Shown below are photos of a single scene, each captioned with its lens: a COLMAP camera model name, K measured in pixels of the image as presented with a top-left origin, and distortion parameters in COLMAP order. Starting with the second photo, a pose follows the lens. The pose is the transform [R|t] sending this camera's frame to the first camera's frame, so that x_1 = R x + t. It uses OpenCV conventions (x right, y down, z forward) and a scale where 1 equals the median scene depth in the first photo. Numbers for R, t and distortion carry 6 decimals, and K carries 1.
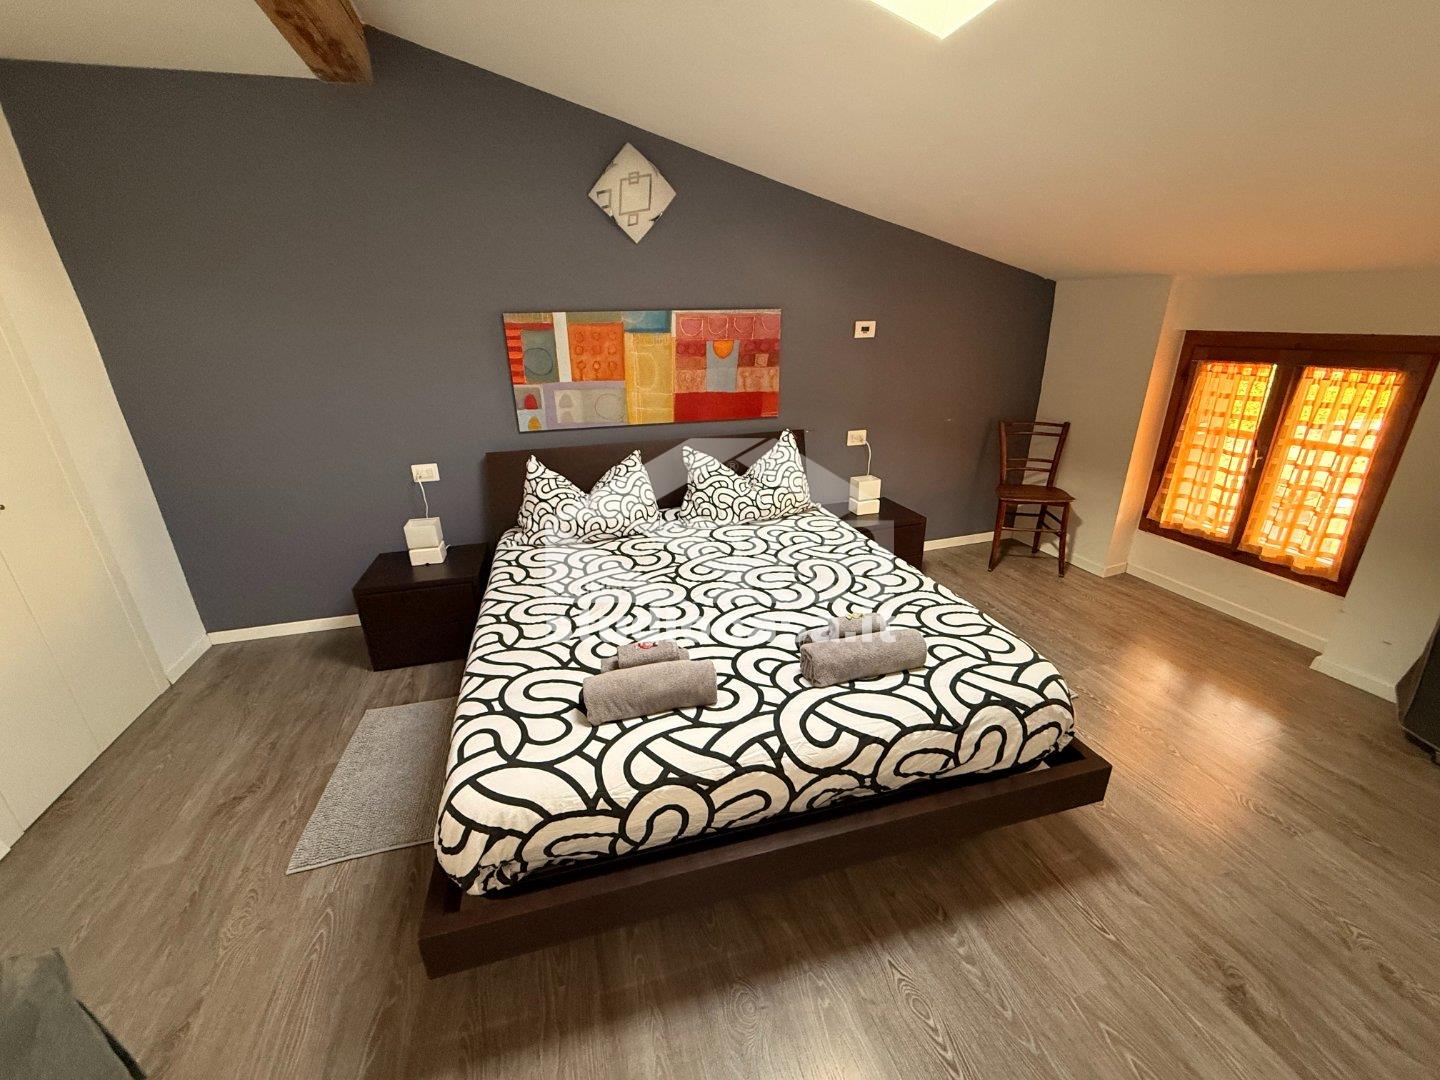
lens RADIAL K [[575.7, 0, 718.0], [0, 575.7, 535.3], [0, 0, 1]] dist [-0.006048, 0.000007]
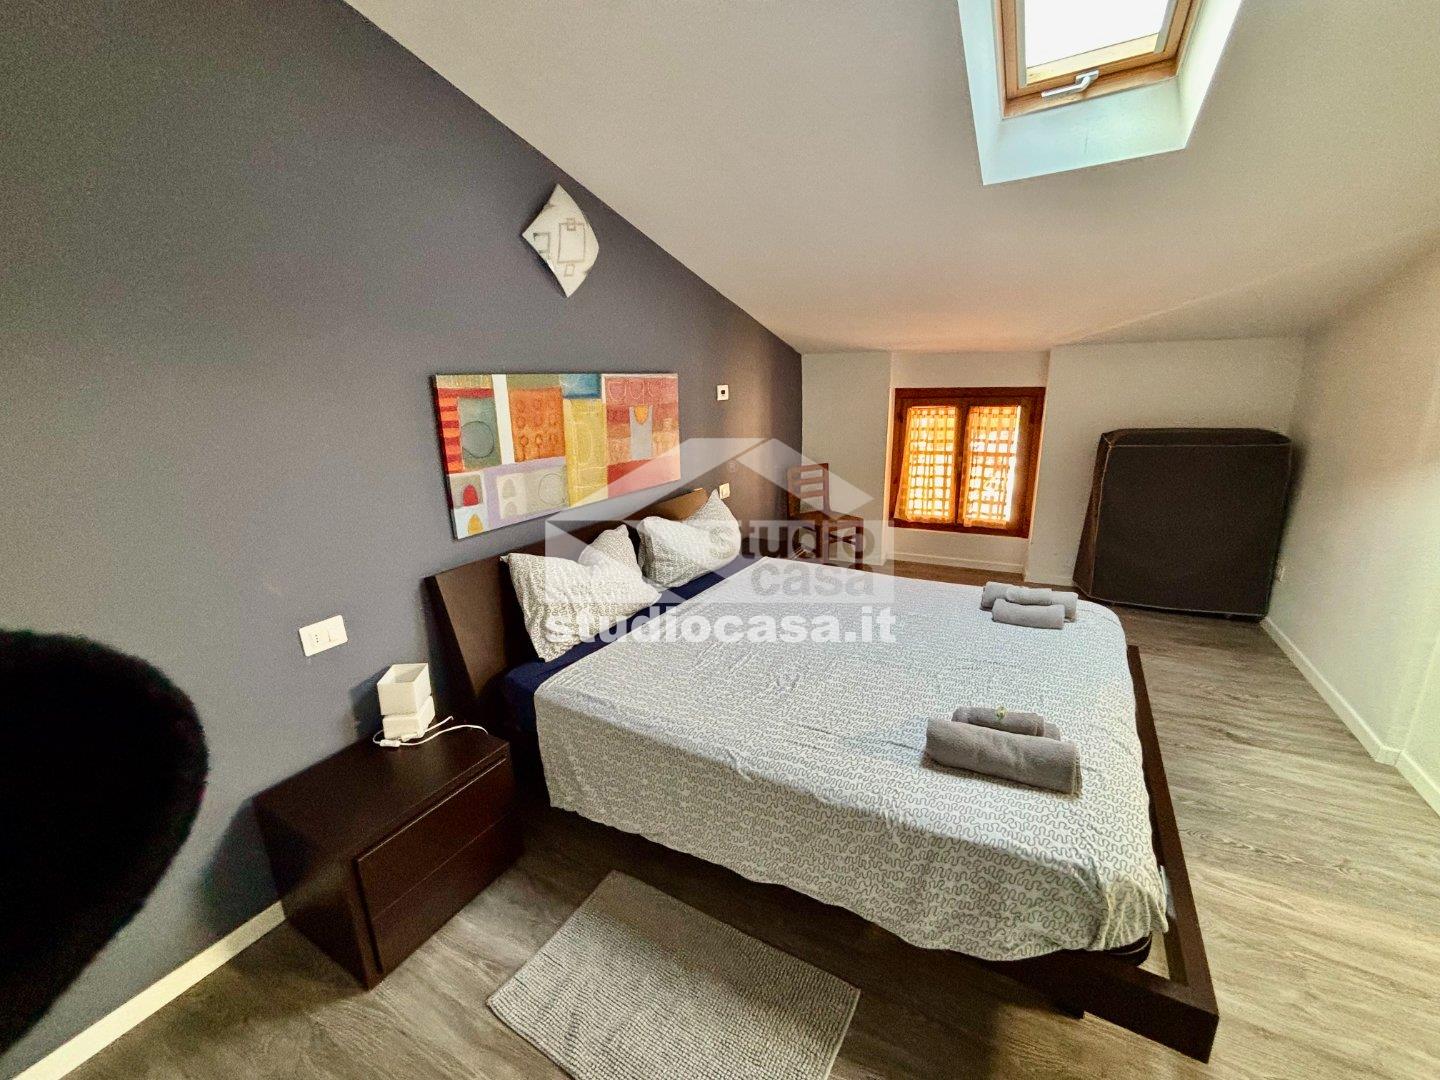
lens RADIAL K [[584.0, 0, 729.0], [0, 584.0, 538.0], [0, 0, 1]] dist [-0.002349, -0.001669]
pose [[0.707353, -0.186703, 0.681758, -0.622502], [0.265891, 0.963930, -0.011896, -0.089199], [-0.654946, 0.189688, 0.731481, 0.275402]]
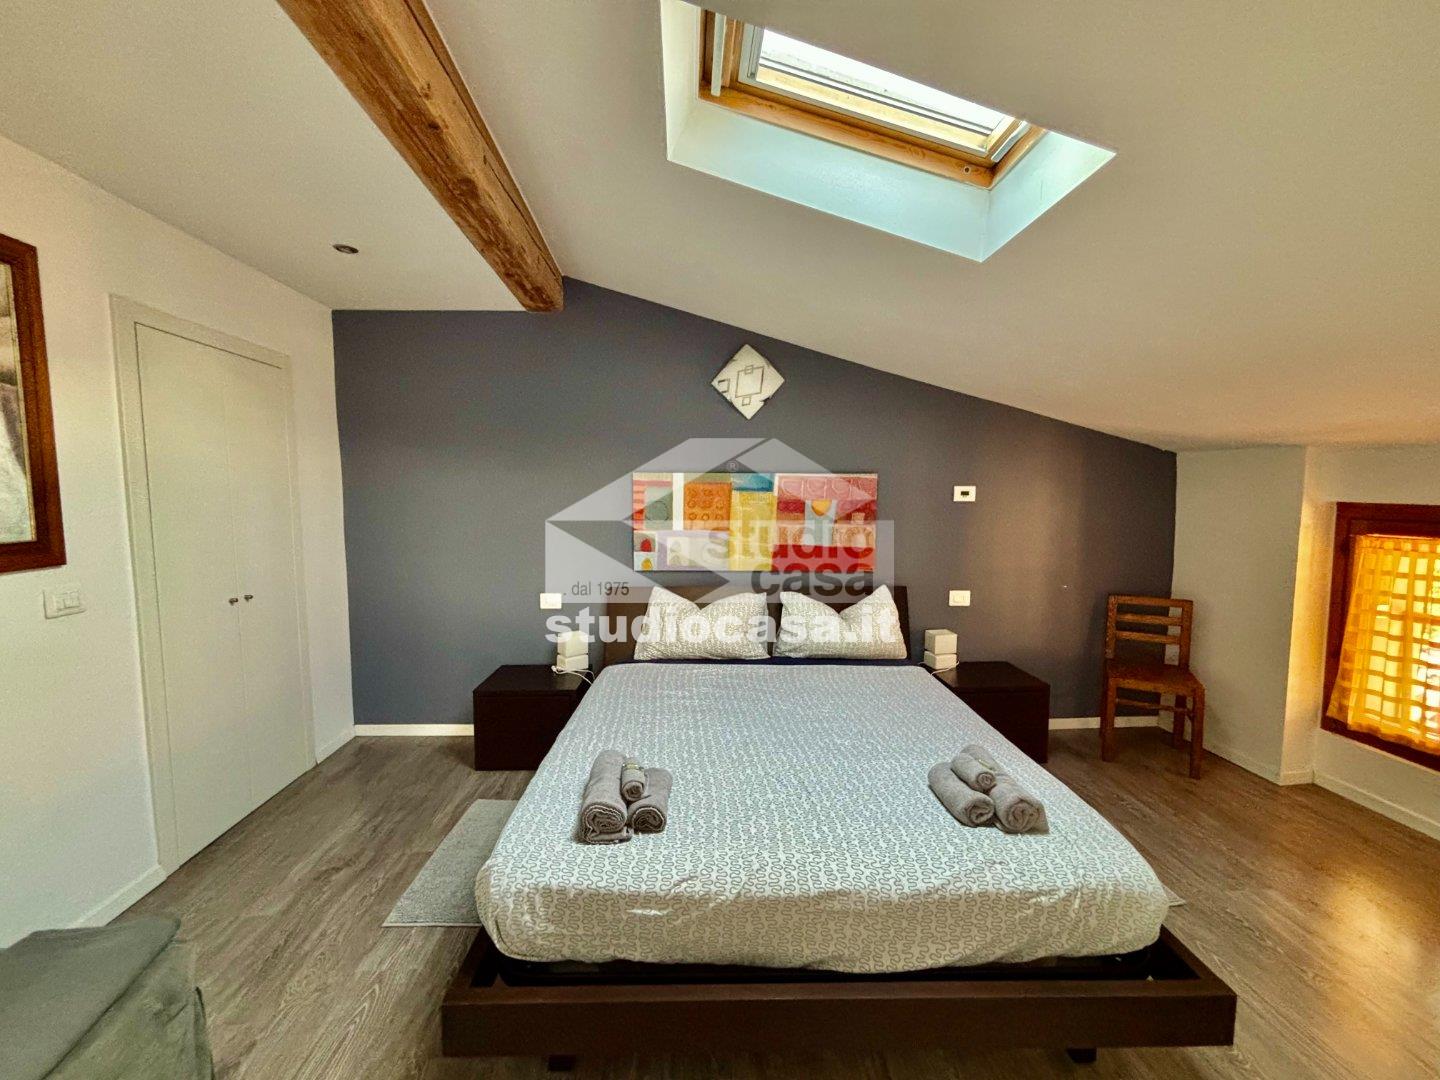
lens RADIAL K [[584.0, 0, 718.8], [0, 584.0, 536.6], [0, 0, 1]] dist [-0.002349, -0.001669]
pose [[0.972016, 0.041507, -0.231220, 0.084289], [-0.103973, 0.958627, -0.264998, 0.043840], [0.210655, 0.281623, 0.936116, -0.060269]]
